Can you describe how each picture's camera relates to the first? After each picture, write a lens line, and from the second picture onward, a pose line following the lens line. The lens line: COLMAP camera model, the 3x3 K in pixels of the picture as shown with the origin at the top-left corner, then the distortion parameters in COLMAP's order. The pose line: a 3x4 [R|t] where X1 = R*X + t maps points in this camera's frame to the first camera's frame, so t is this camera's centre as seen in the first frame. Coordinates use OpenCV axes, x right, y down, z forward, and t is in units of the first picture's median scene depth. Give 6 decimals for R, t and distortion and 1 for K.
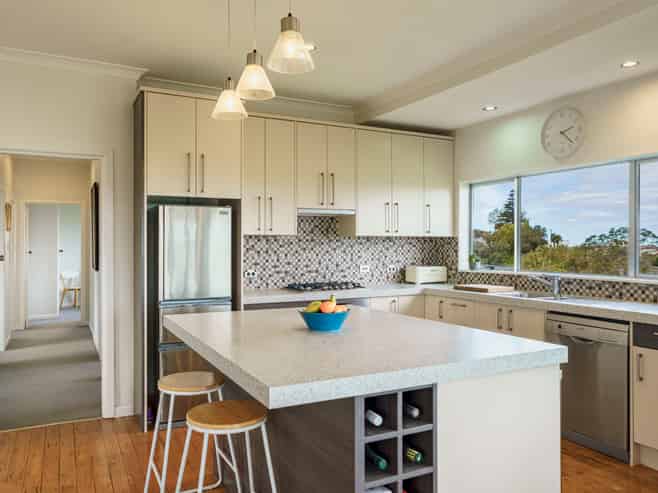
lens RADIAL K [[514.5, 0, 325.9], [0, 514.5, 242.8], [0, 0, 1]] dist [-0.003866, 0.006708]
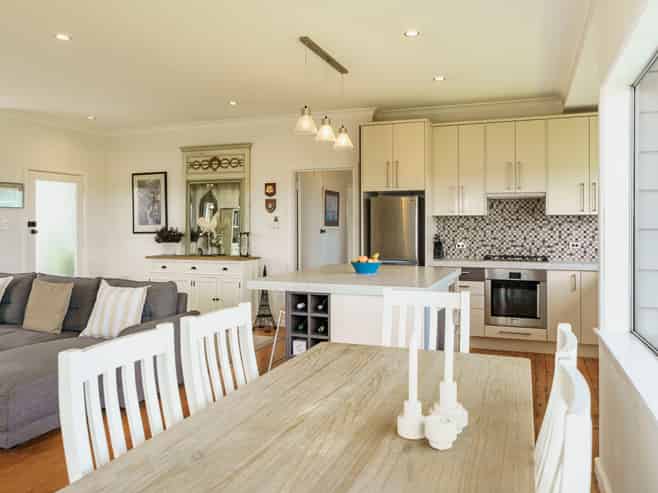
lens RADIAL K [[514.5, 0, 325.9], [0, 514.5, 242.8], [0, 0, 1]] dist [-0.003866, 0.006708]
pose [[0.659430, 0.026326, -0.751305, 0.579310], [0.003725, 0.999260, 0.038284, 0.002275], [0.751757, -0.028044, 0.658844, -0.097999]]
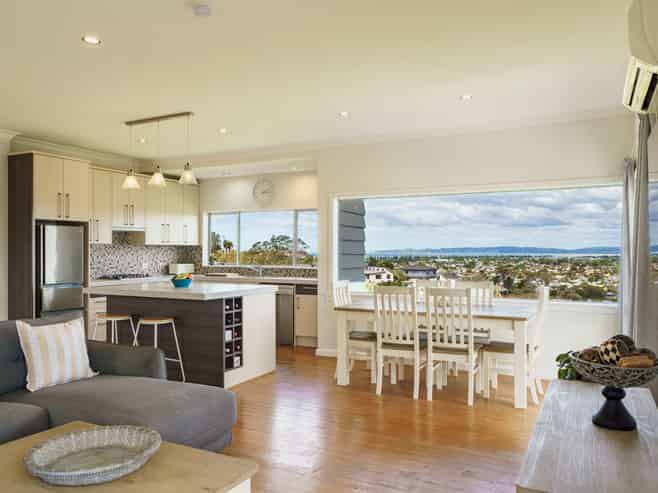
lens RADIAL K [[514.5, 0, 325.9], [0, 514.5, 242.8], [0, 0, 1]] dist [-0.003866, 0.006708]
pose [[0.818422, 0.010078, 0.574530, -0.397601], [-0.004359, 0.999926, -0.011331, -0.003467], [-0.574602, 0.006770, 0.818405, -0.621651]]
